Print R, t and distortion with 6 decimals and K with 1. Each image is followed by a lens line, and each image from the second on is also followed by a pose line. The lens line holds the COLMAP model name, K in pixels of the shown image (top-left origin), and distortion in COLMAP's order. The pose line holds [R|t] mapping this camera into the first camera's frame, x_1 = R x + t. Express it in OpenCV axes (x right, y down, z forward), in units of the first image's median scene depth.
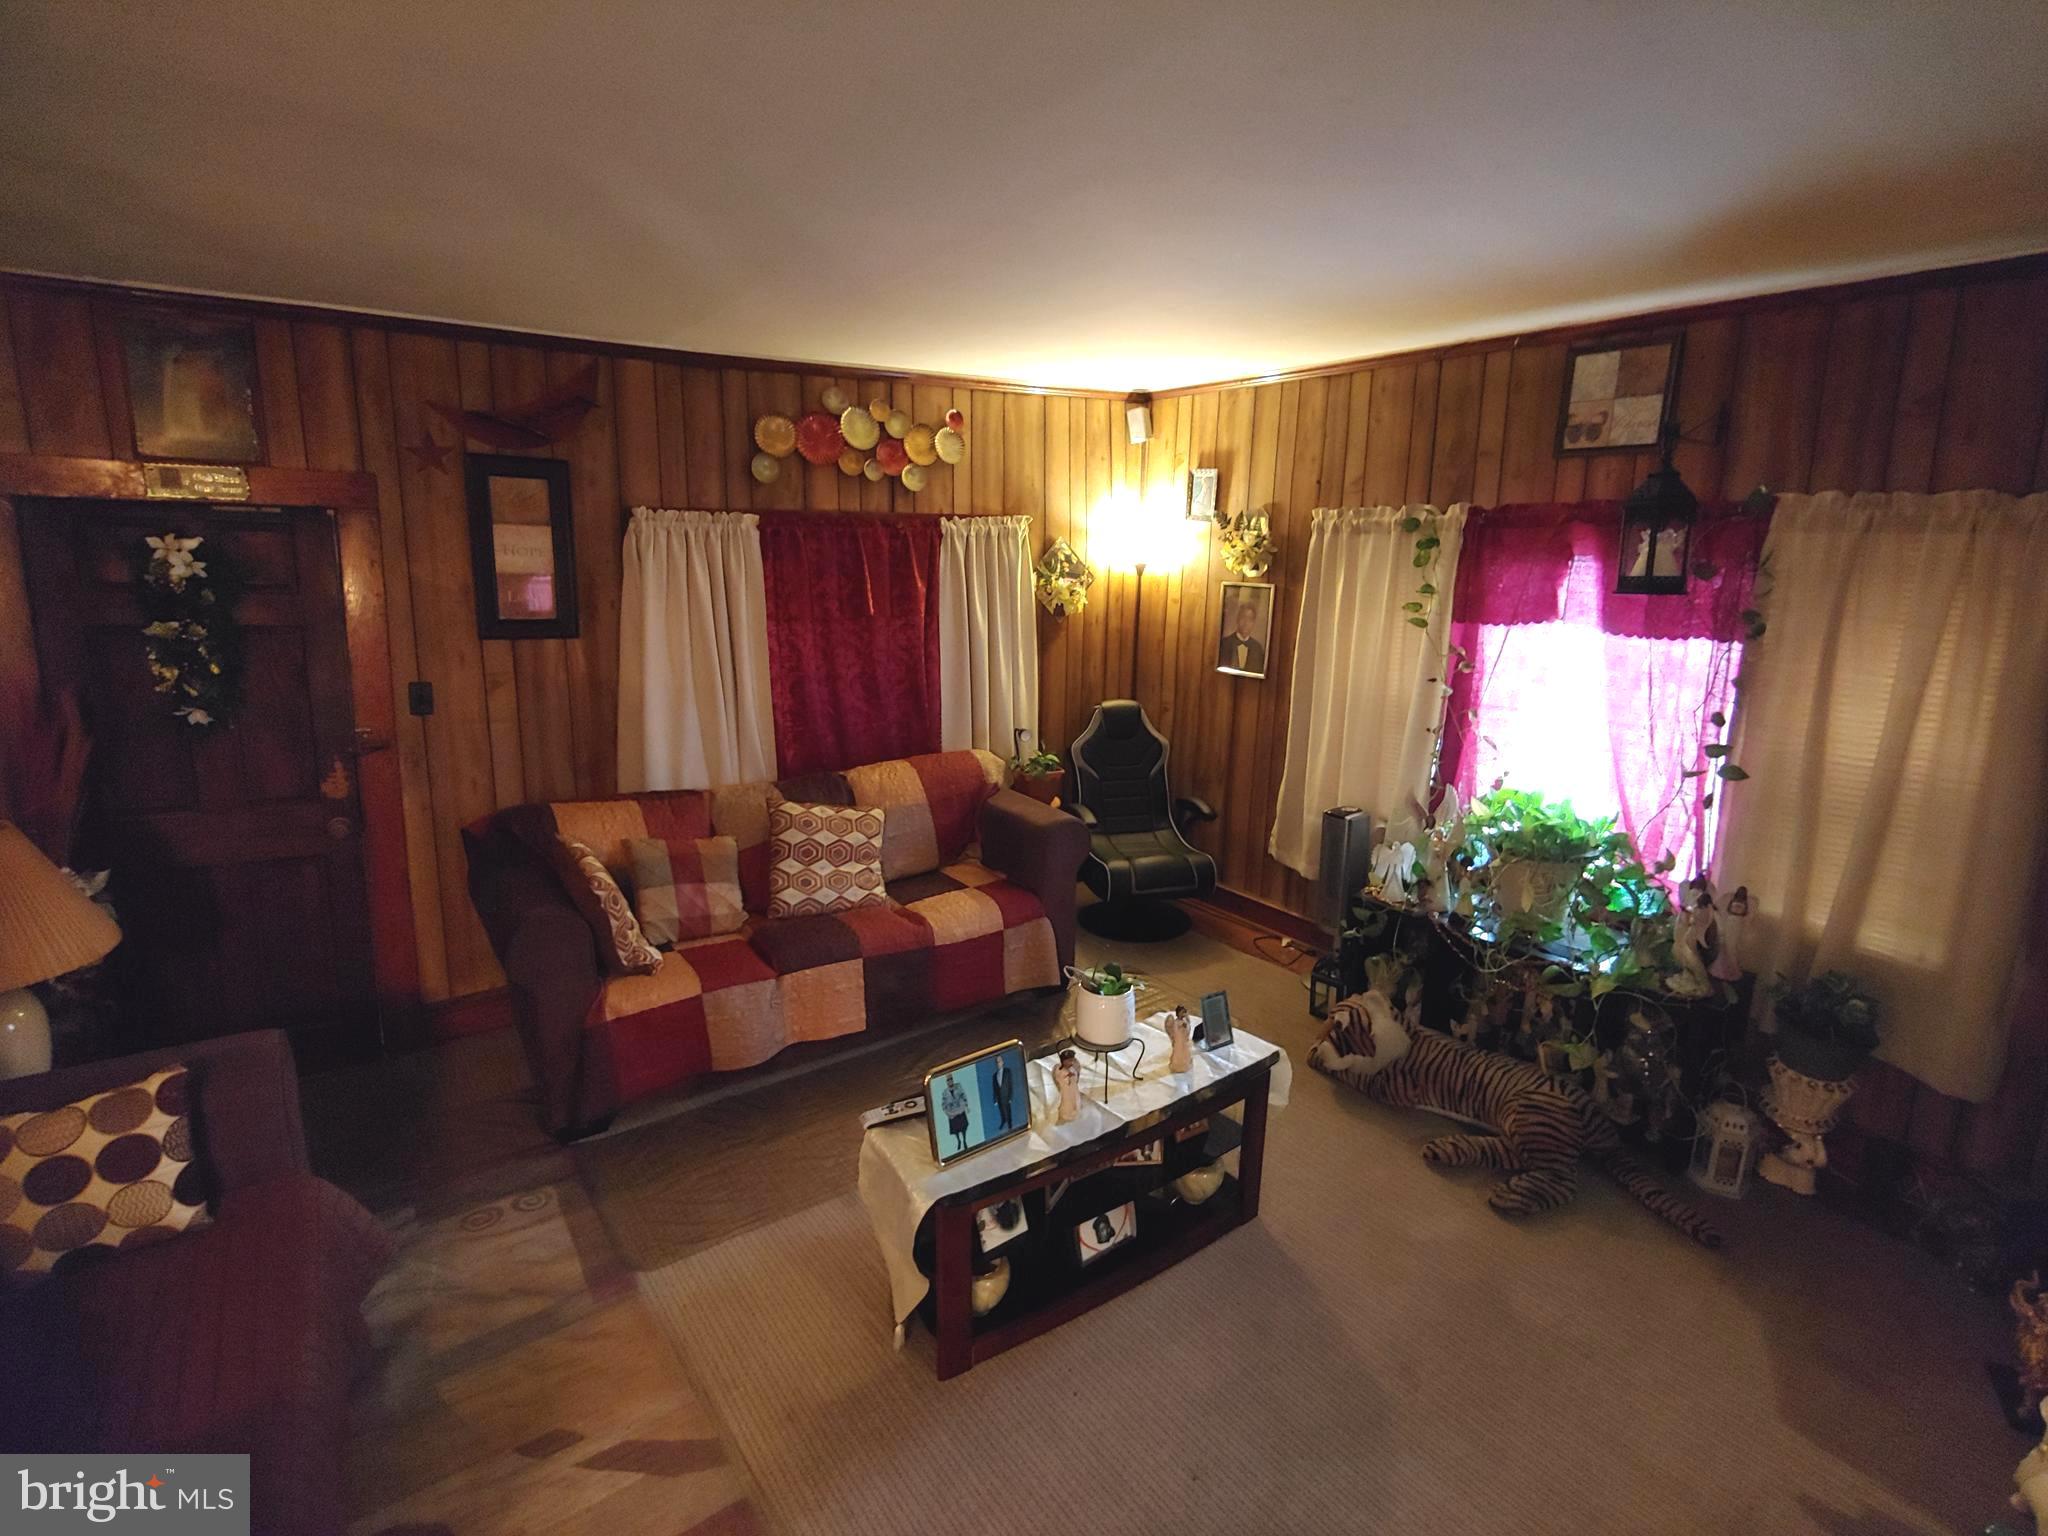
lens RADIAL K [[983.2, 0, 1004.4], [0, 983.2, 765.5], [0, 0, 1]] dist [-0.018948, -0.001266]
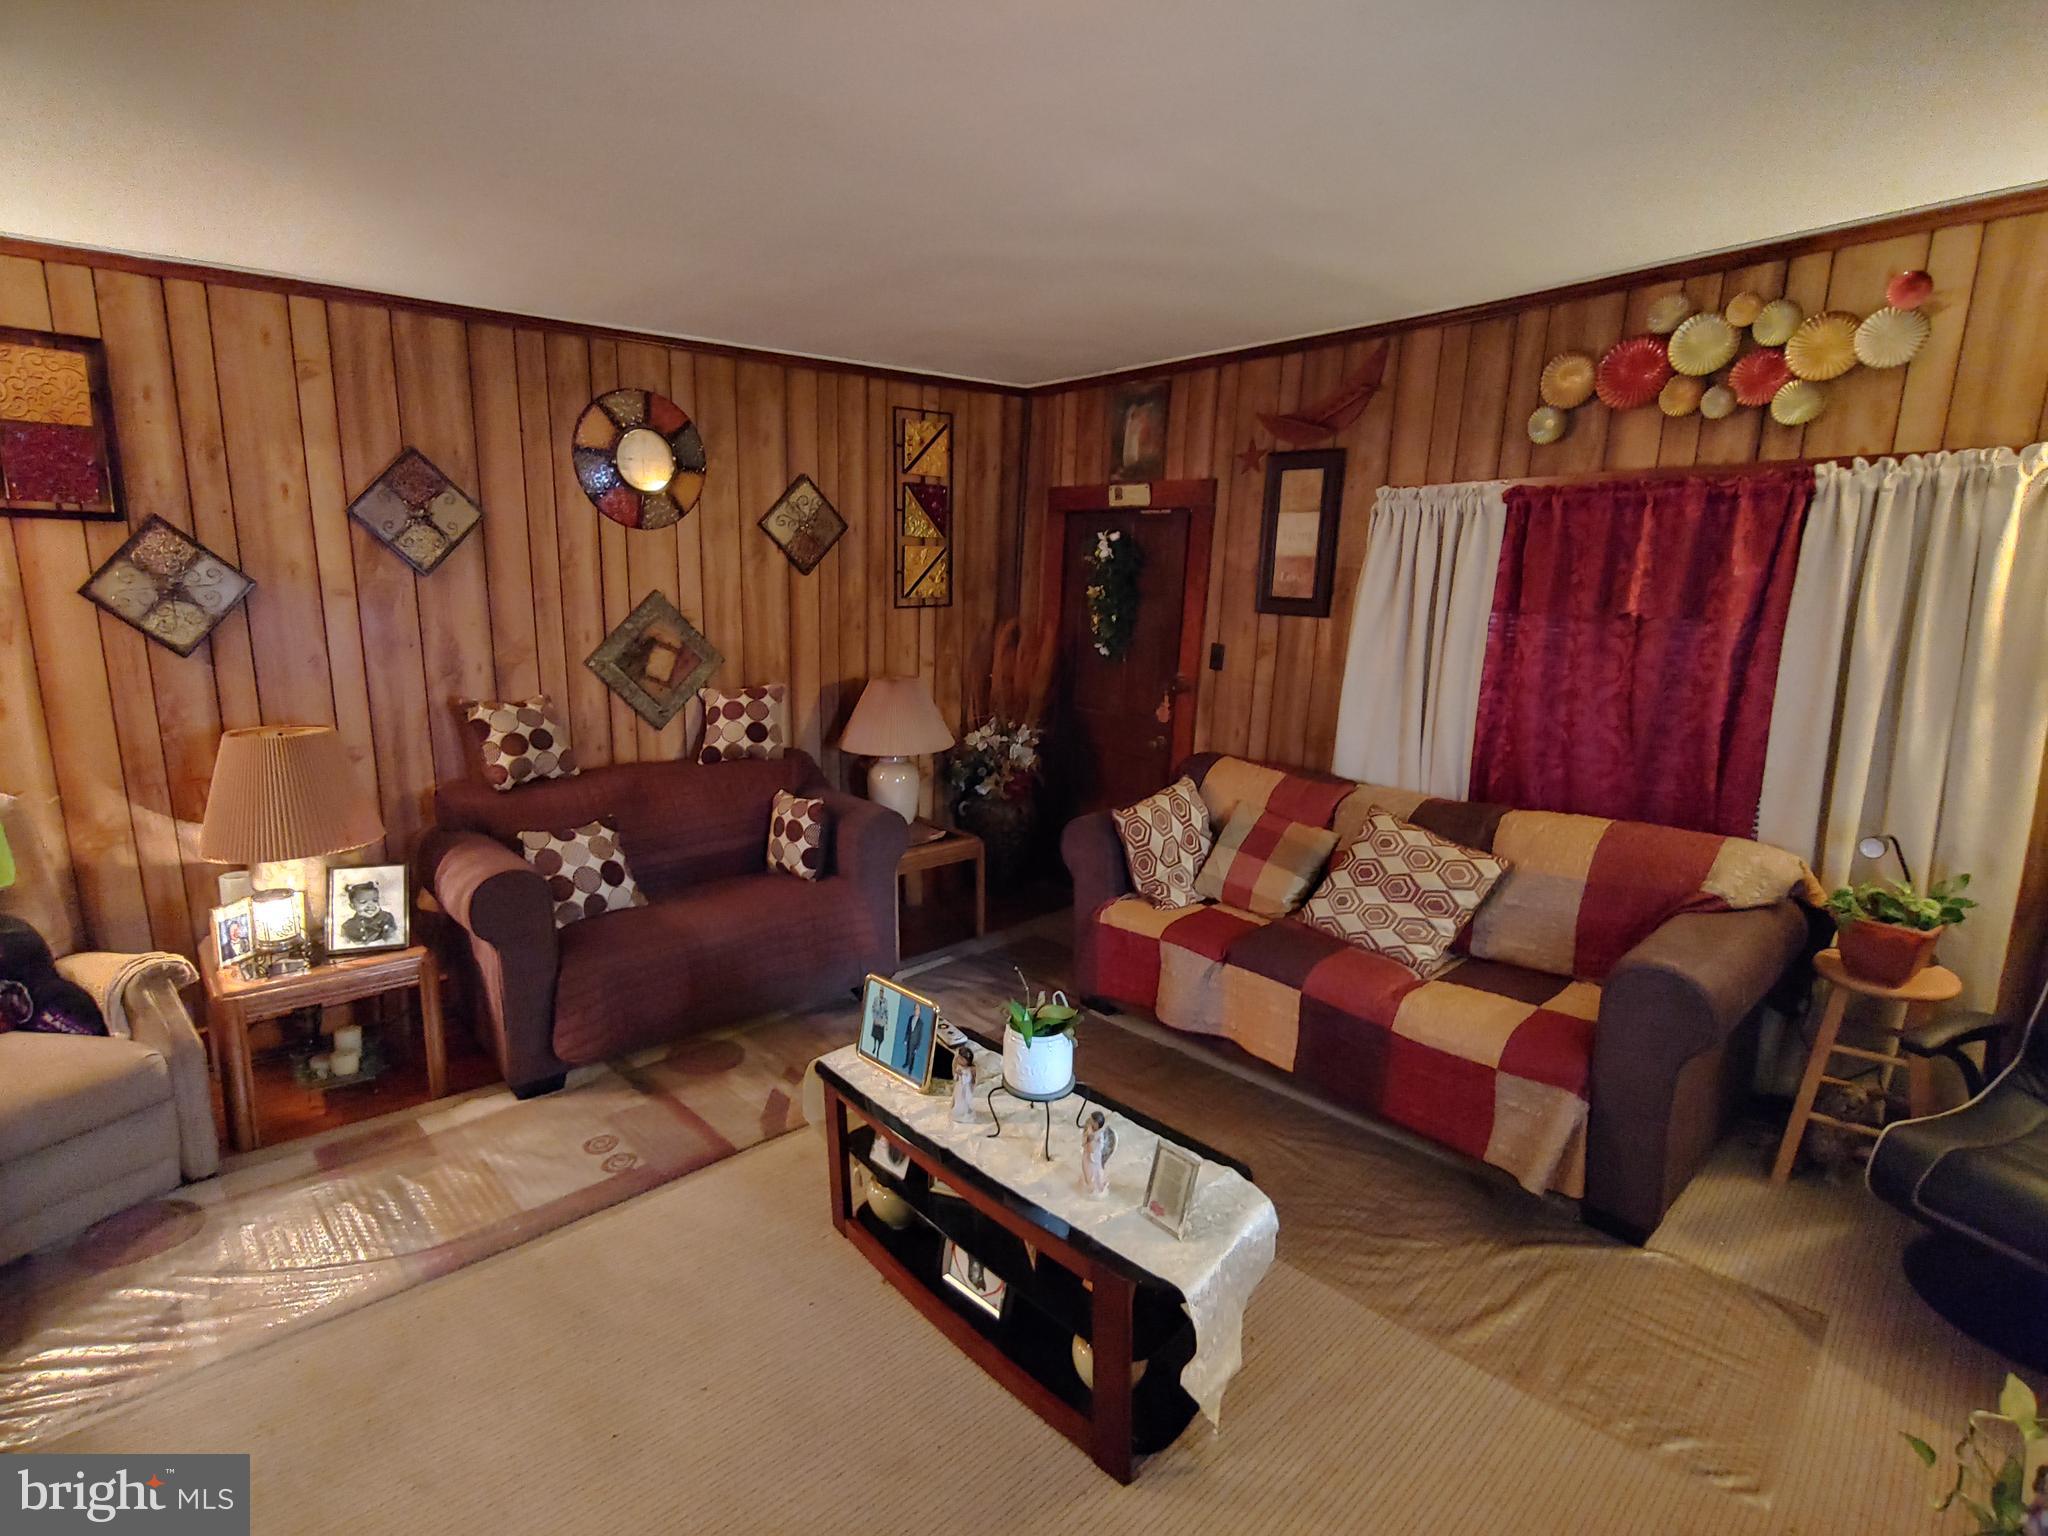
lens RADIAL K [[983.2, 0, 1004.4], [0, 983.2, 765.5], [0, 0, 1]] dist [-0.018948, -0.001266]
pose [[0.125121, 0.191070, -0.973569, 0.612778], [-0.197258, 0.966481, 0.164328, -0.086471], [0.972334, 0.171484, 0.158617, 0.555454]]
